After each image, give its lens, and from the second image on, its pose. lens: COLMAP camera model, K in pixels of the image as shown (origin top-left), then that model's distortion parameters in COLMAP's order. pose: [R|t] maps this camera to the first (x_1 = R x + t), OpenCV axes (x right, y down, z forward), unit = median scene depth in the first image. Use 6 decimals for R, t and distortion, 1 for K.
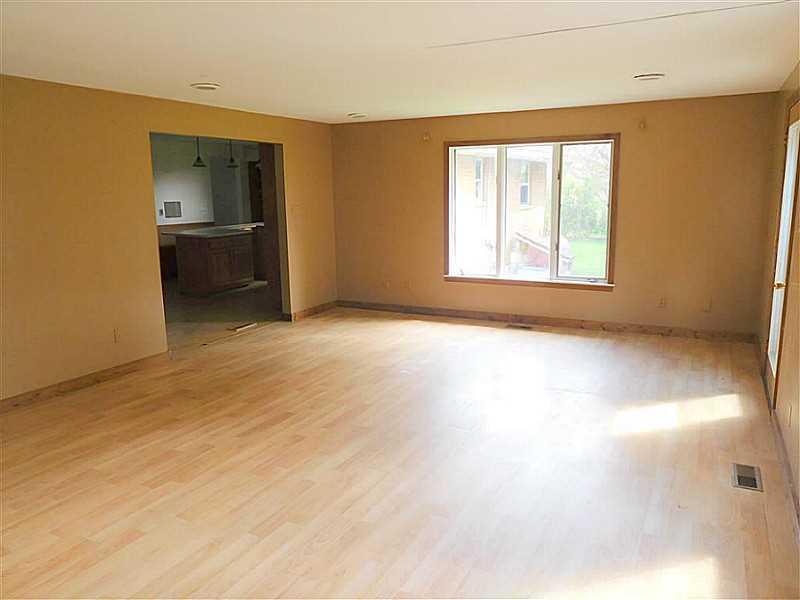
lens RADIAL K [[603.1, 0, 395.7], [0, 603.1, 297.6], [0, 0, 1]] dist [-0.000703, -0.003888]
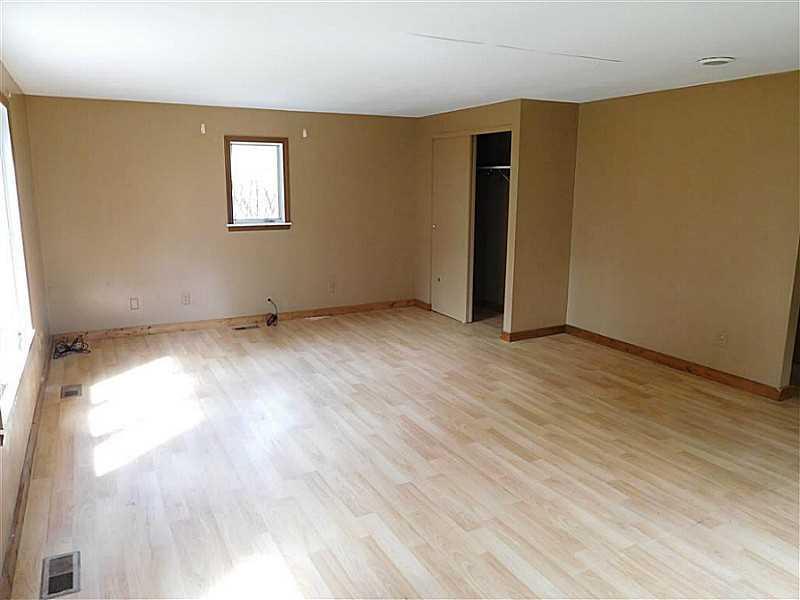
lens RADIAL K [[603.1, 0, 395.7], [0, 603.1, 297.6], [0, 0, 1]] dist [-0.000703, -0.003888]
pose [[-0.579380, 0.160788, -0.799041, 0.697804], [-0.143507, 0.944910, 0.294197, -0.245168], [0.802325, 0.285120, -0.524387, 1.286776]]
